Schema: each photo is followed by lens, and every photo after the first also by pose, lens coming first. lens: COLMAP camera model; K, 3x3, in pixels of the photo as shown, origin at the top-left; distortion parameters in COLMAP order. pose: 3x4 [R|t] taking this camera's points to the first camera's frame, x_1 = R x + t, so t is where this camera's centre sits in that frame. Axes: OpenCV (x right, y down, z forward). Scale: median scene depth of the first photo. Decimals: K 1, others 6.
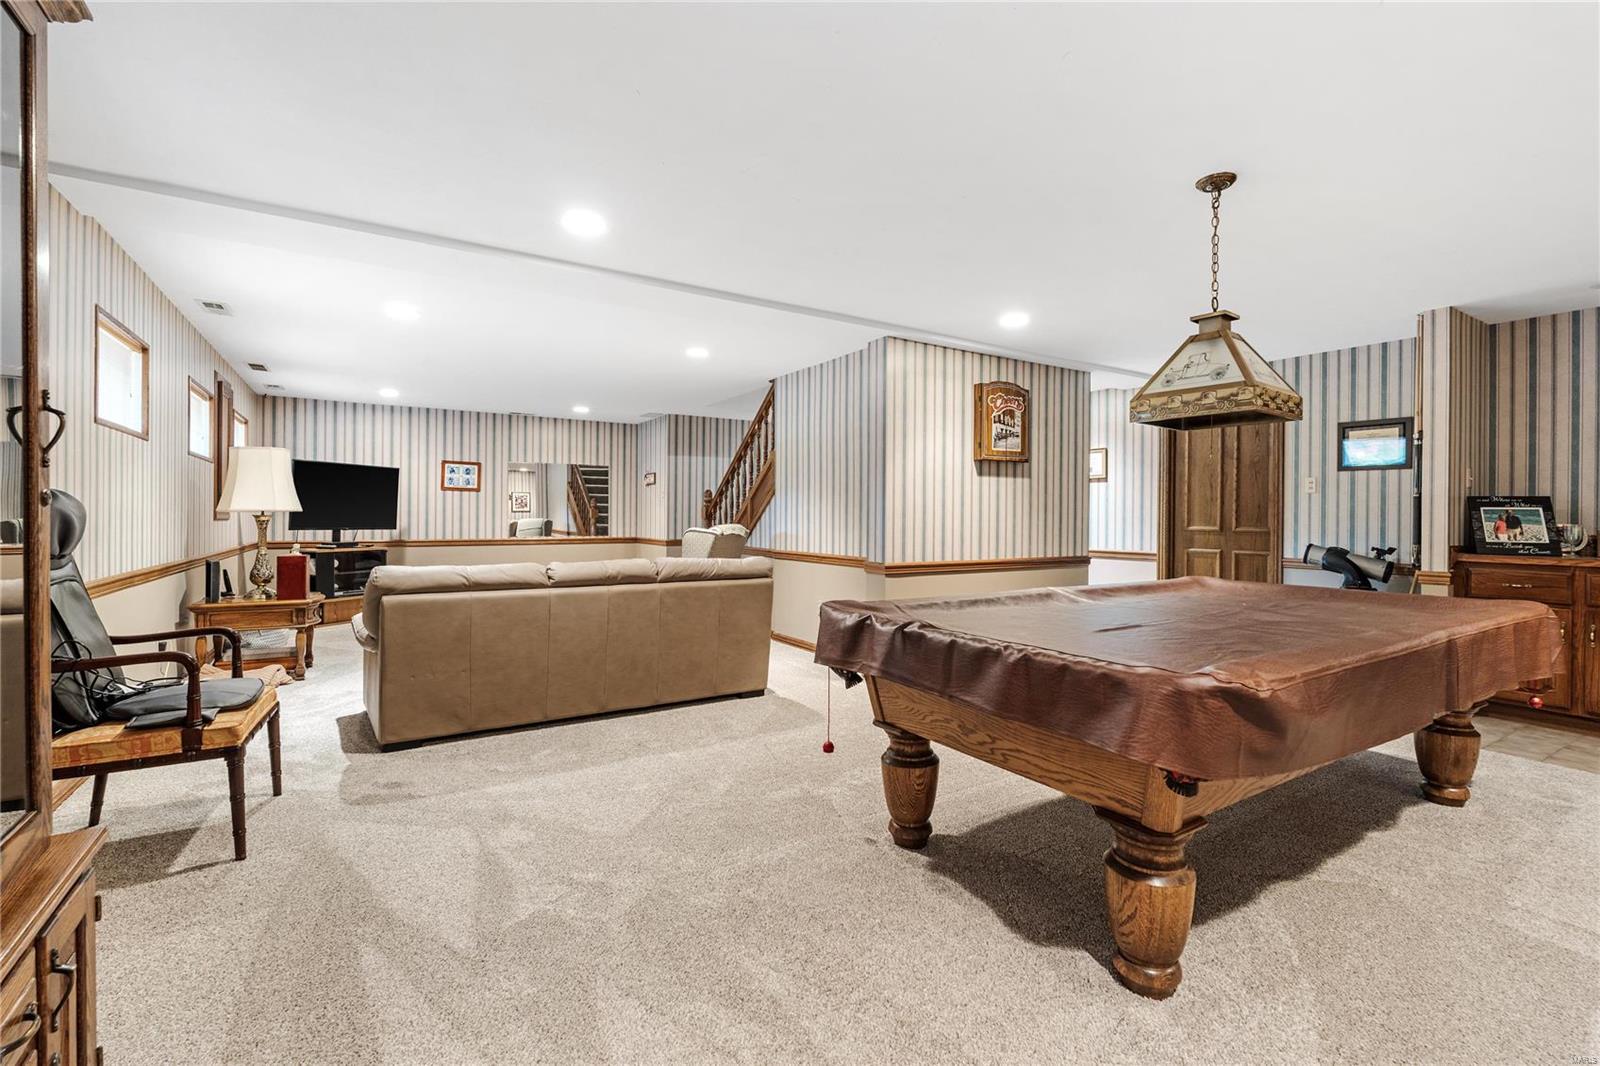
lens RADIAL K [[705.6, 0, 803.6], [0, 705.6, 520.9], [0, 0, 1]] dist [-0.004396, 0.000361]
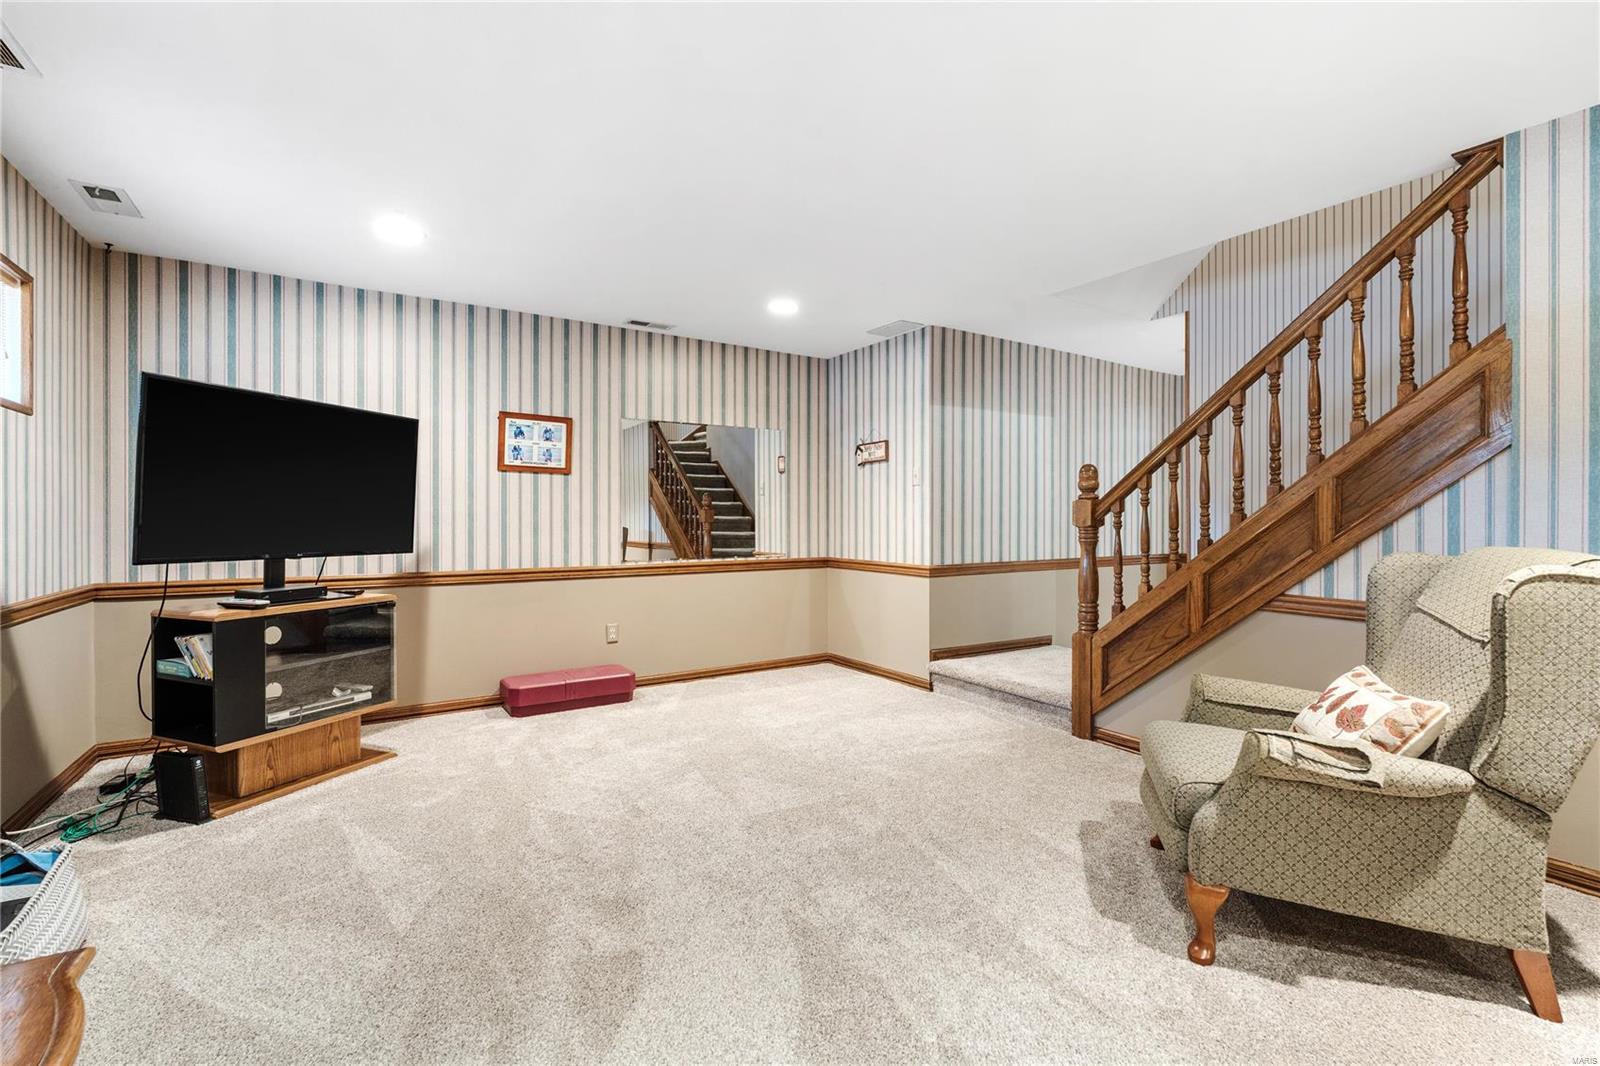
lens RADIAL K [[705.6, 0, 806.5], [0, 705.6, 525.7], [0, 0, 1]] dist [-0.004396, 0.000361]
pose [[0.999836, -0.006484, 0.016924, -0.301268], [0.006414, 0.999971, 0.004184, -0.005499], [-0.016950, -0.004075, 0.999848, 0.491151]]
